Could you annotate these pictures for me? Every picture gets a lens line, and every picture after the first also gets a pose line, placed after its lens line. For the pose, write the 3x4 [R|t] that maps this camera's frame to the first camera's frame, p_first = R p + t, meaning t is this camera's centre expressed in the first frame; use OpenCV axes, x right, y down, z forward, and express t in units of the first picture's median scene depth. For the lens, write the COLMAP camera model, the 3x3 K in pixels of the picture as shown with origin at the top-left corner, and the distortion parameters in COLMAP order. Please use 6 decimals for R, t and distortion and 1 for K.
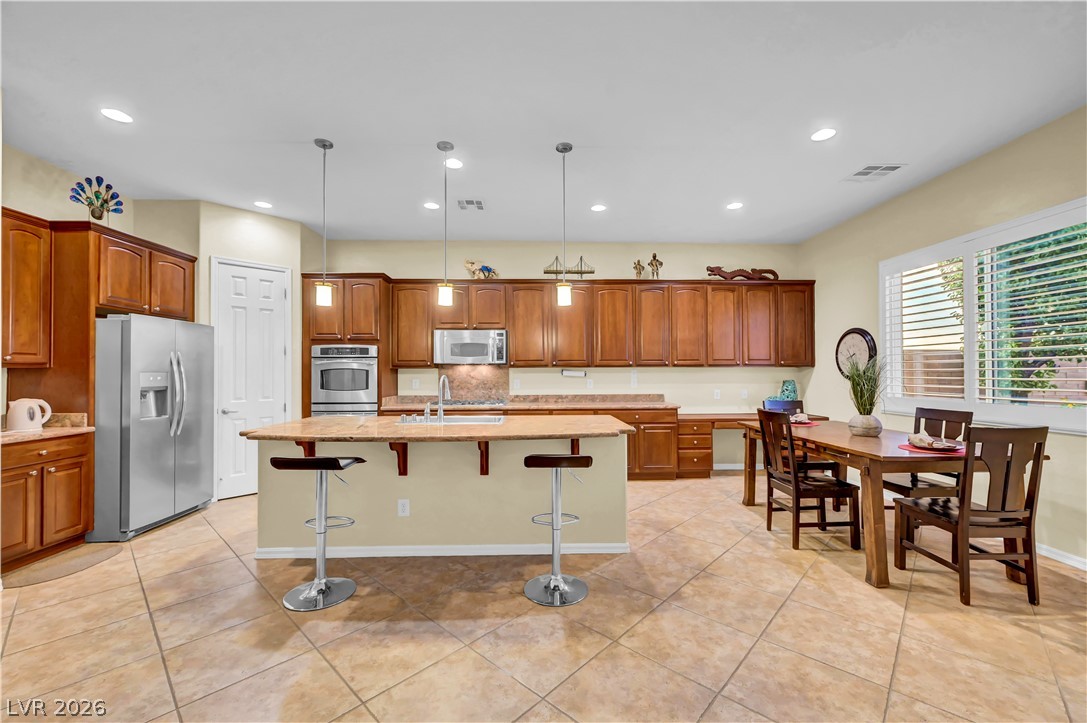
lens RADIAL K [[428.9, 0, 543.8], [0, 428.9, 374.1], [0, 0, 1]] dist [-0.000657, 0.000455]
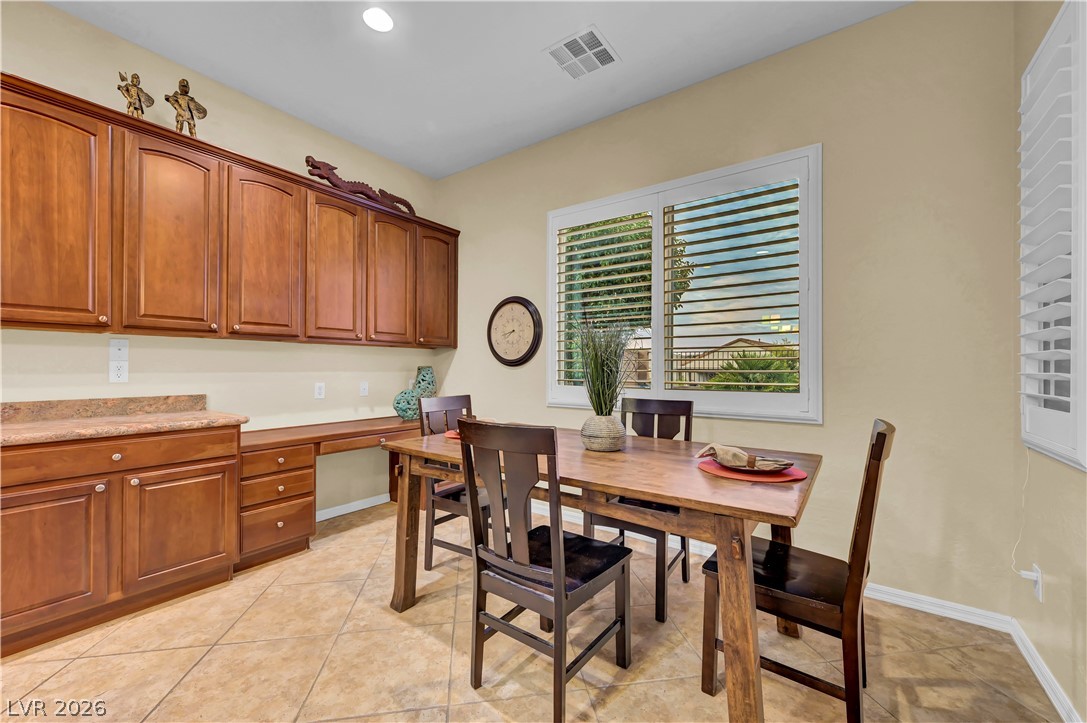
lens RADIAL K [[428.9, 0, 544.1], [0, 428.9, 363.8], [0, 0, 1]] dist [-0.000657, 0.000455]
pose [[0.599992, 0.014015, 0.799883, 0.132323], [-0.004252, 0.999888, -0.014329, 0.019619], [-0.799995, 0.005196, 0.599984, 0.441572]]
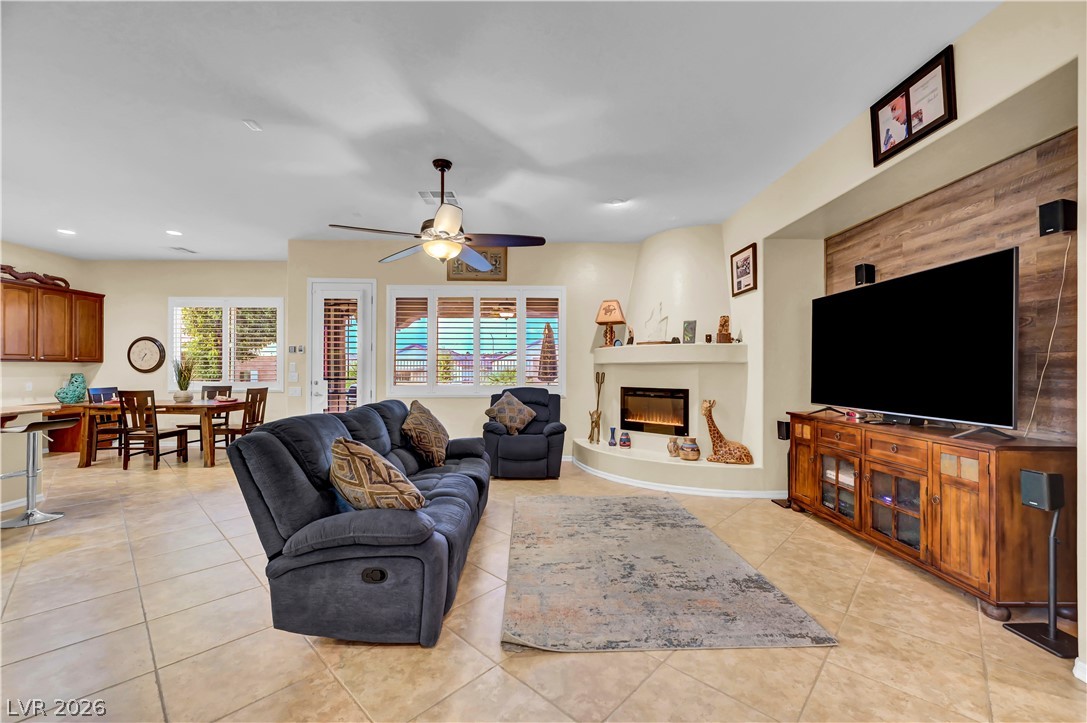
lens RADIAL K [[428.9, 0, 542.3], [0, 428.9, 369.6], [0, 0, 1]] dist [-0.000657, 0.000455]
pose [[0.002118, 0.002327, 0.999995, -0.649874], [0.003882, 0.999990, -0.002335, 0.011901], [-0.999990, 0.003887, 0.002109, -0.312831]]
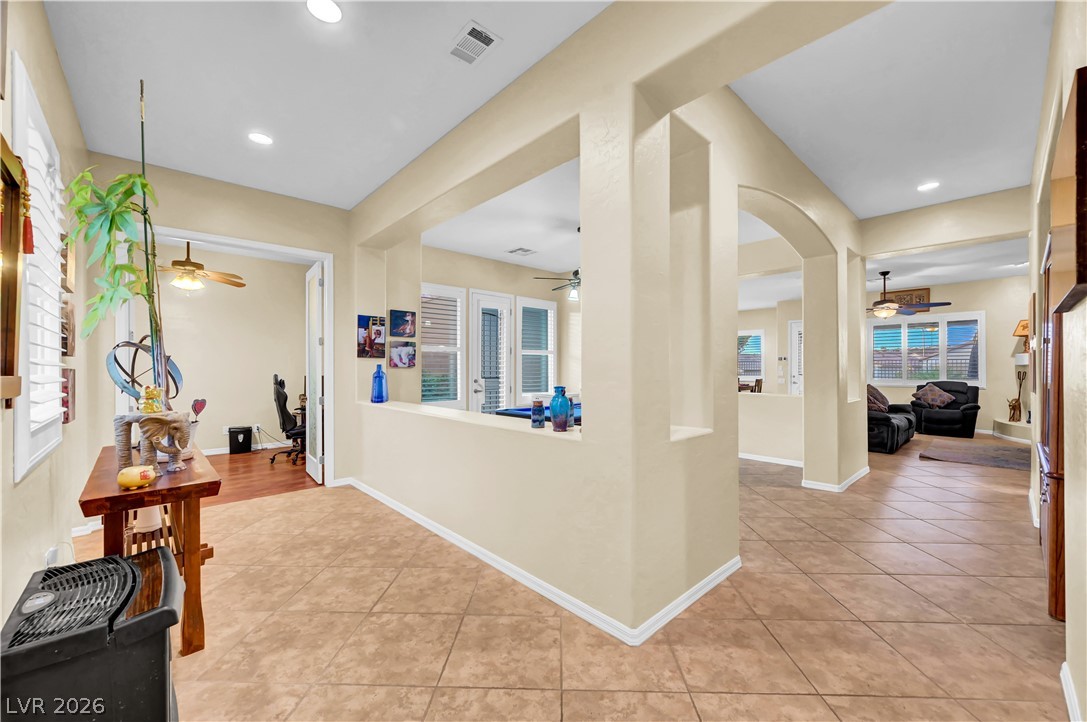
lens RADIAL K [[428.9, 0, 545.7], [0, 428.9, 363.3], [0, 0, 1]] dist [-0.000657, 0.000455]
pose [[0.745493, 0.011839, 0.666408, -1.787194], [0.001409, 0.999812, -0.019338, 0.015352], [-0.666512, 0.015355, 0.745336, -0.467008]]
